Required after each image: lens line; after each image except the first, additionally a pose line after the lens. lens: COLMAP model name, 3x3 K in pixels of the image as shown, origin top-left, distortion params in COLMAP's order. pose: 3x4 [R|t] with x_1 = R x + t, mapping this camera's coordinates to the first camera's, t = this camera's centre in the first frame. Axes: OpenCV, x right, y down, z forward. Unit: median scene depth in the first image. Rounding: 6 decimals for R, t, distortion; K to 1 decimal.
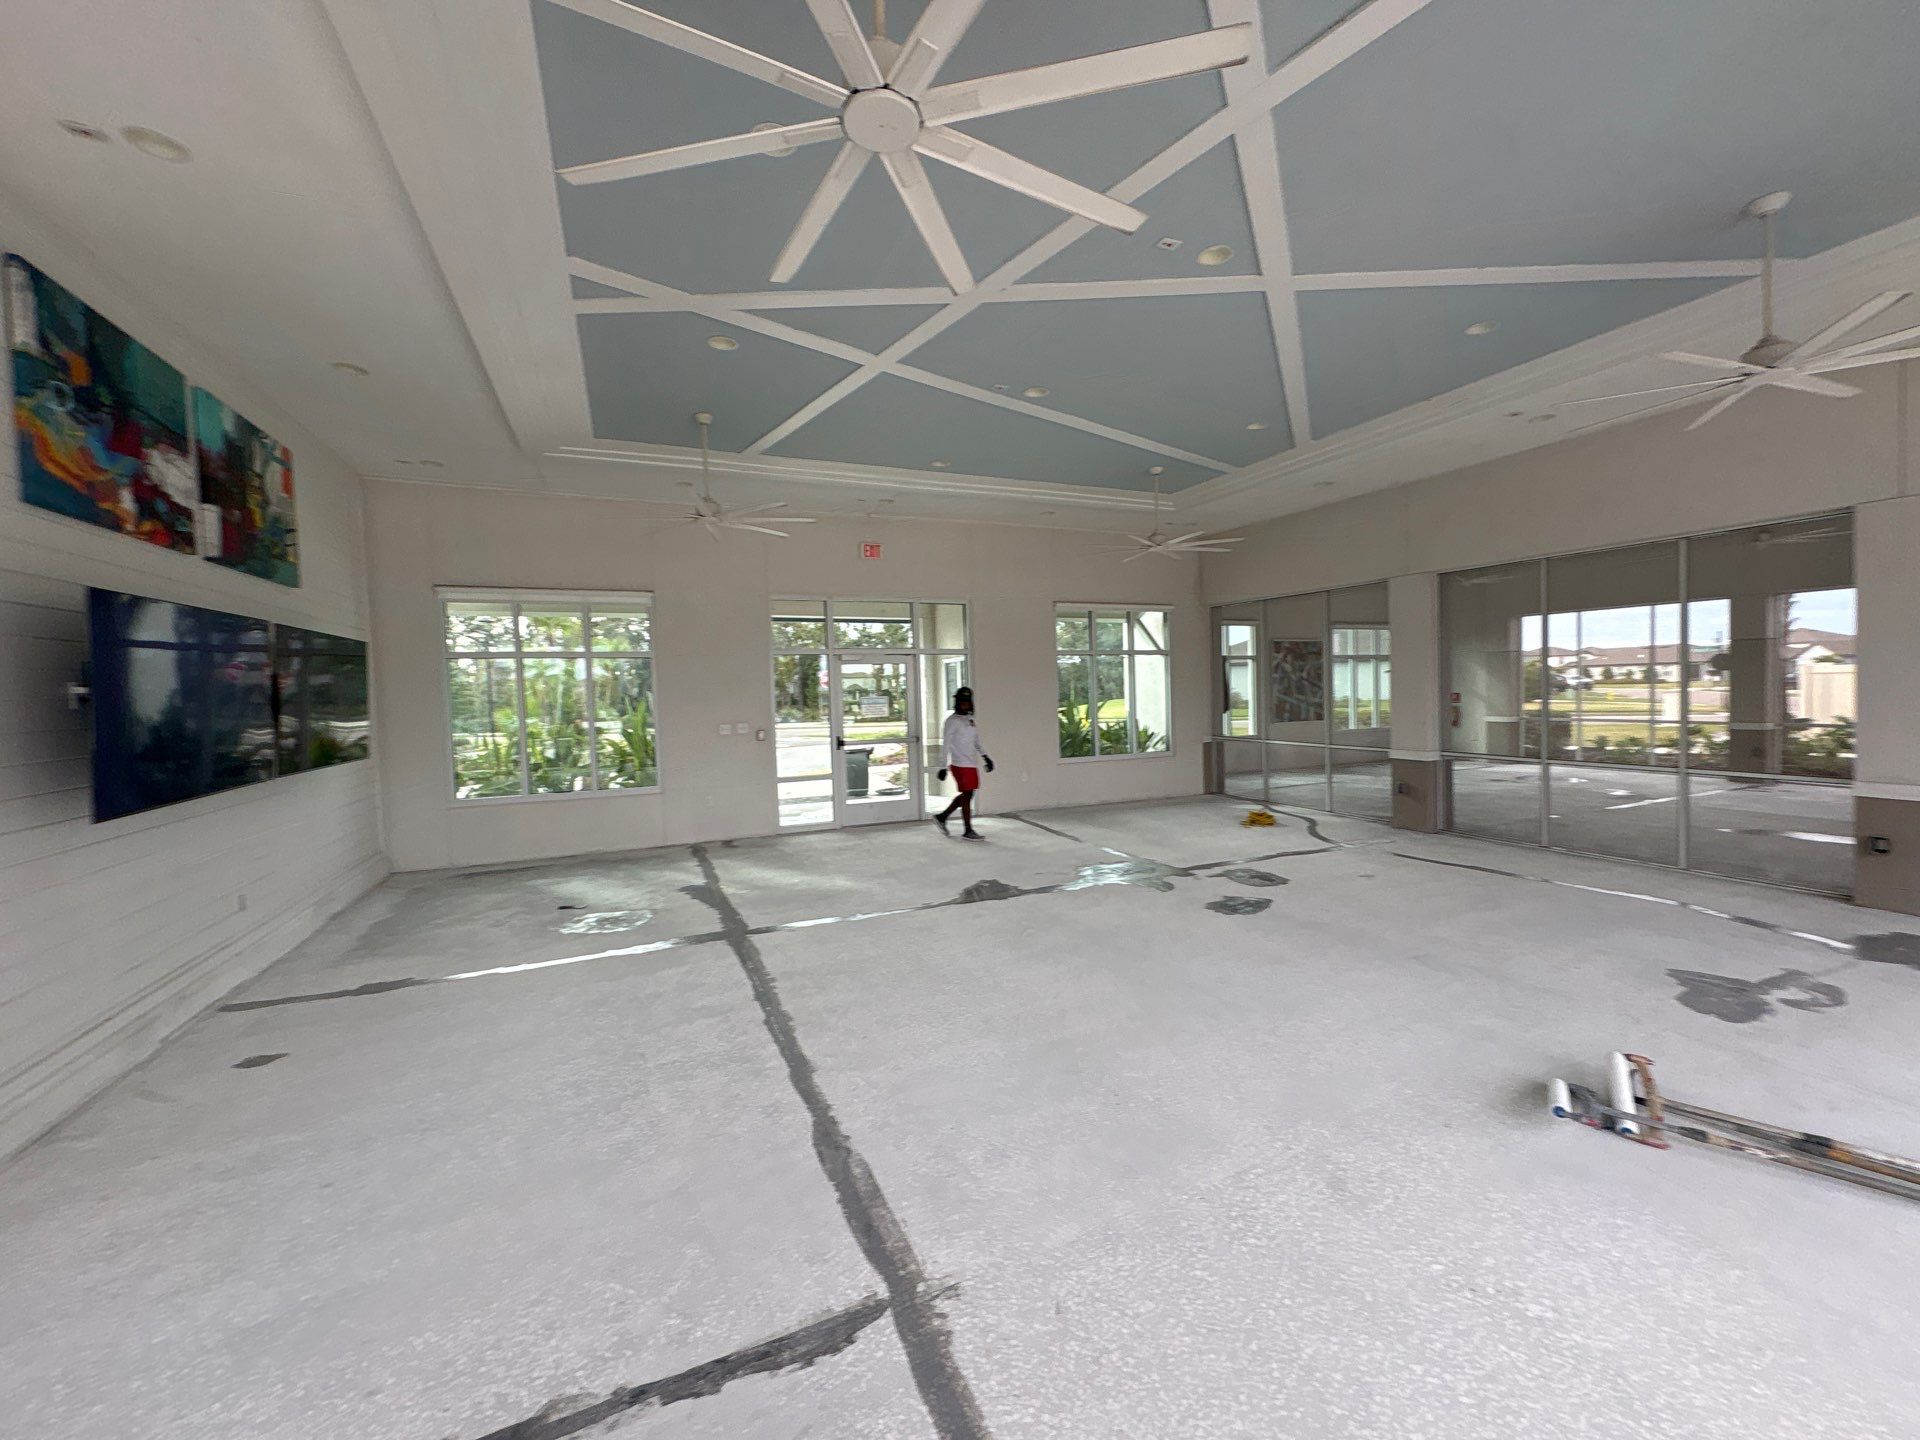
lens RADIAL K [[766.4, 0, 950.6], [0, 766.4, 735.1], [0, 0, 1]] dist [-0.003794, 0.000614]
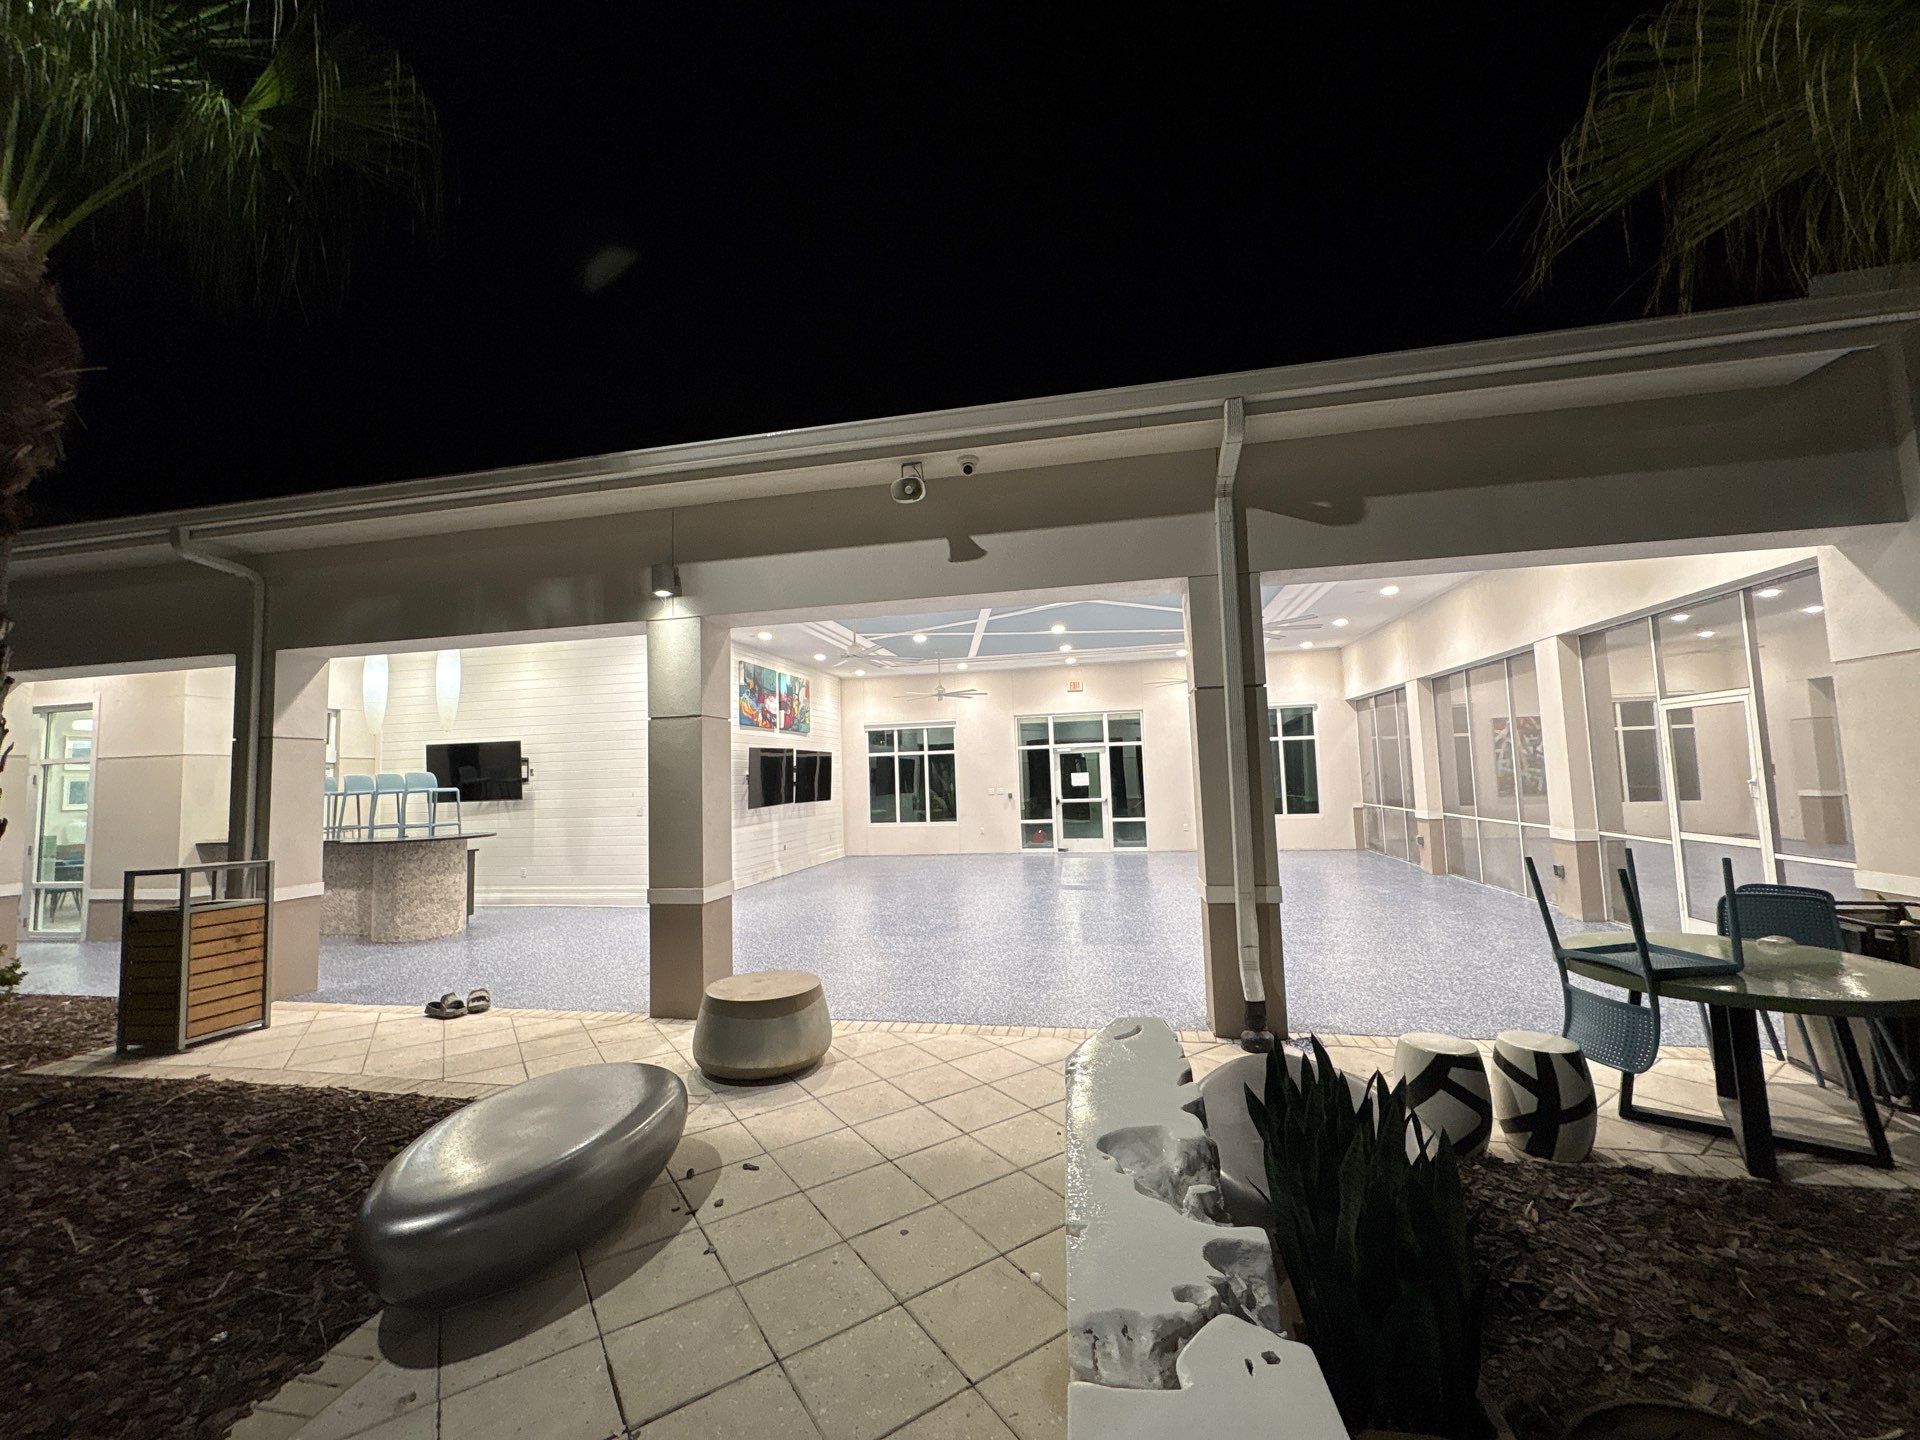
lens RADIAL K [[766.4, 0, 961.2], [0, 766.4, 718.2], [0, 0, 1]] dist [-0.003794, 0.000614]
pose [[0.832760, -0.051351, -0.551248, 1.330670], [-0.019685, 0.992313, -0.122175, 0.079048], [0.553284, 0.112594, 0.825348, -1.133699]]
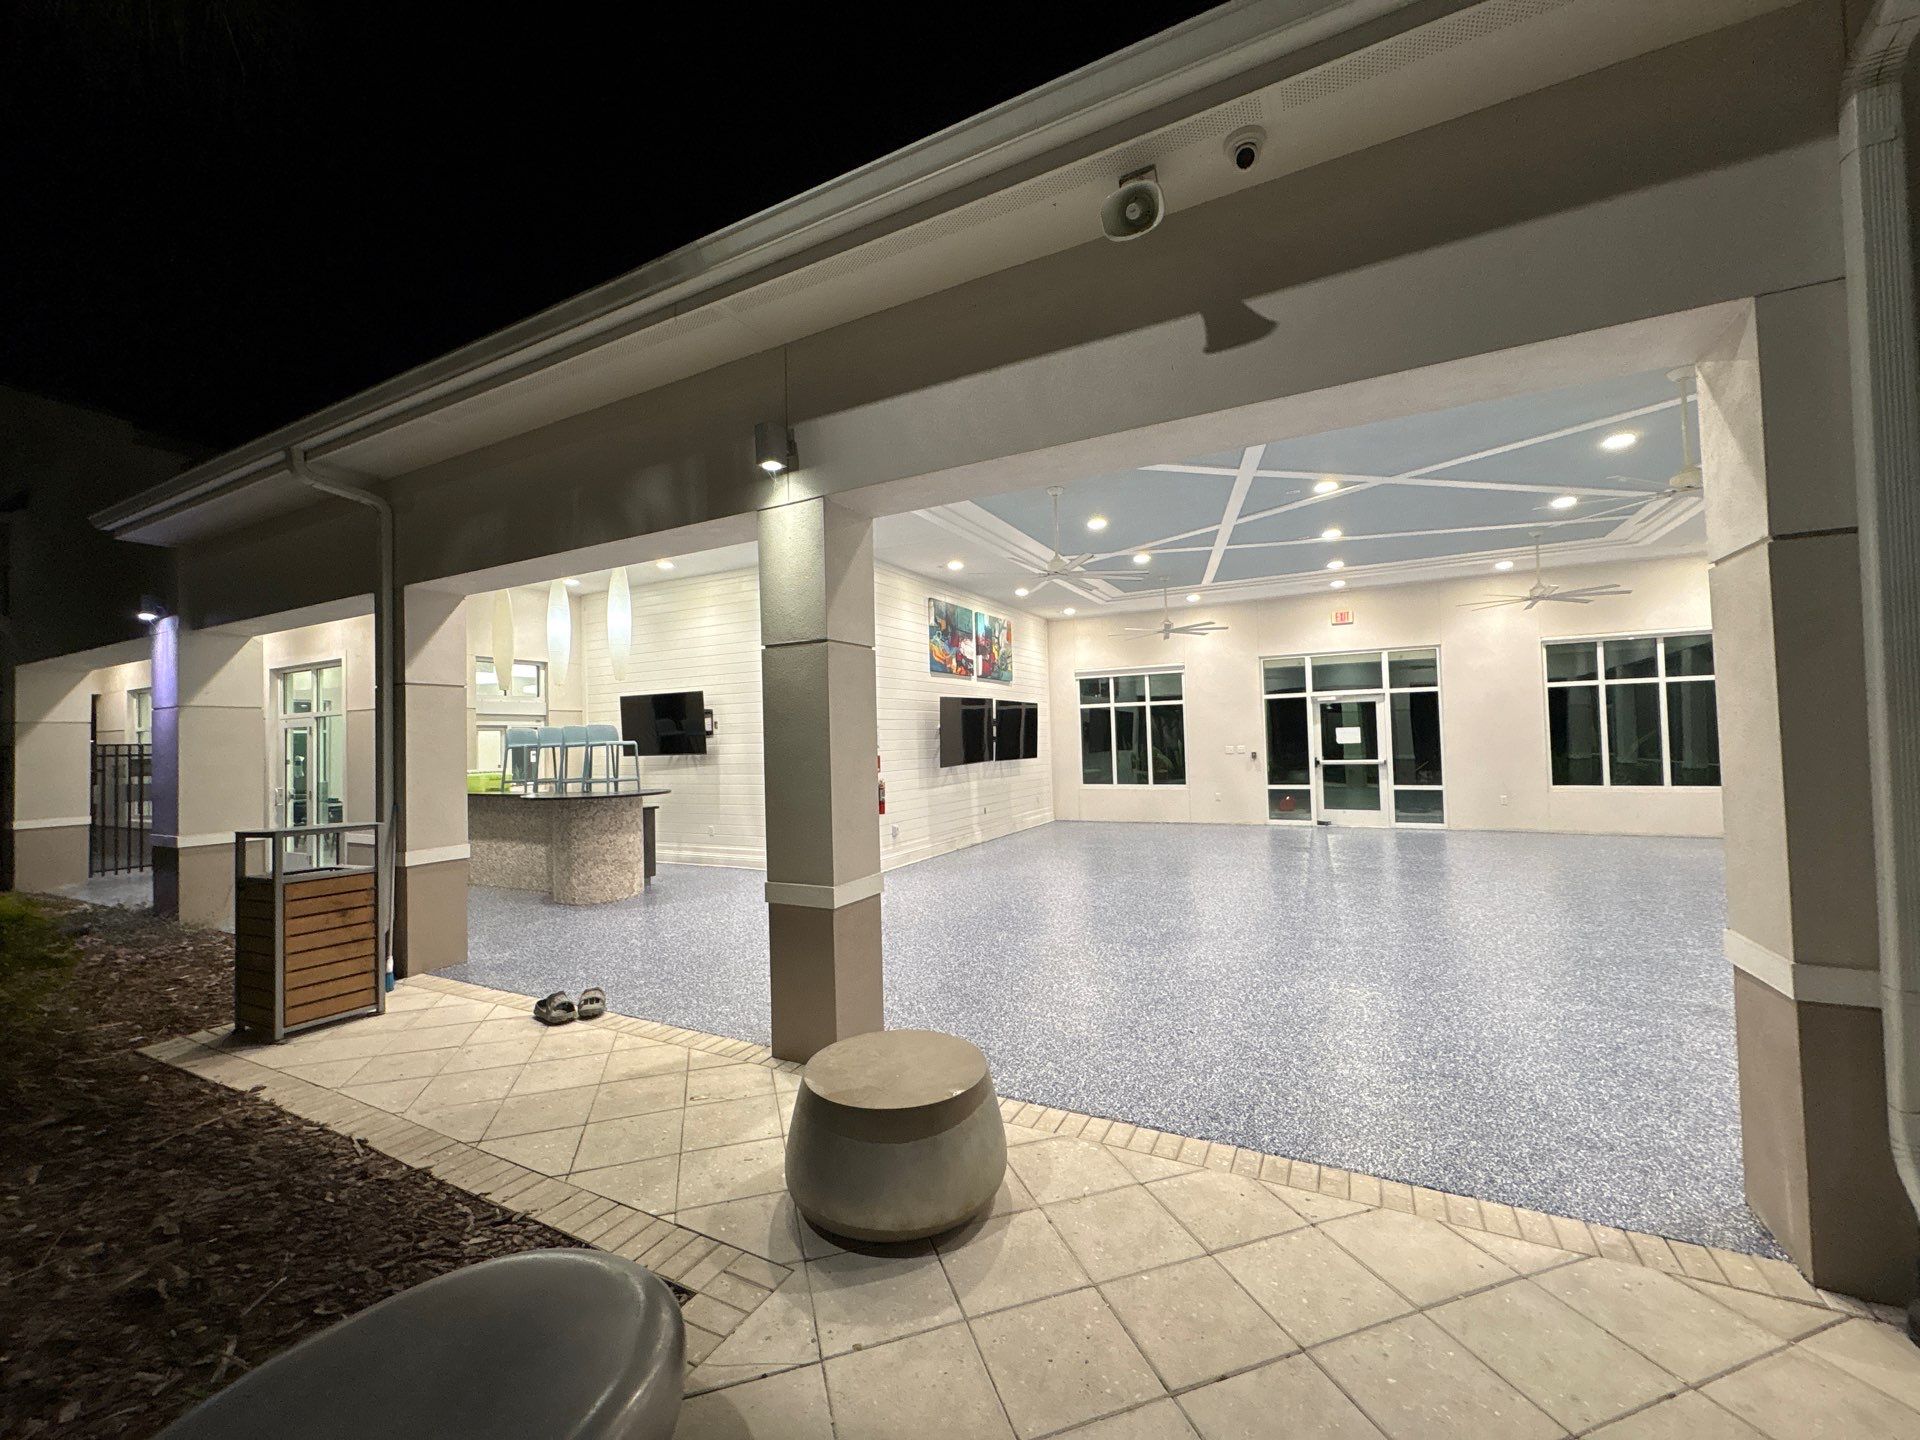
lens RADIAL K [[766.4, 0, 960.2], [0, 766.4, 716.9], [0, 0, 1]] dist [-0.003794, 0.000614]
pose [[0.647217, -0.021574, -0.762000, 1.034236], [-0.035793, 0.997637, -0.058646, 0.062205], [0.761465, 0.065231, 0.644915, -0.762324]]
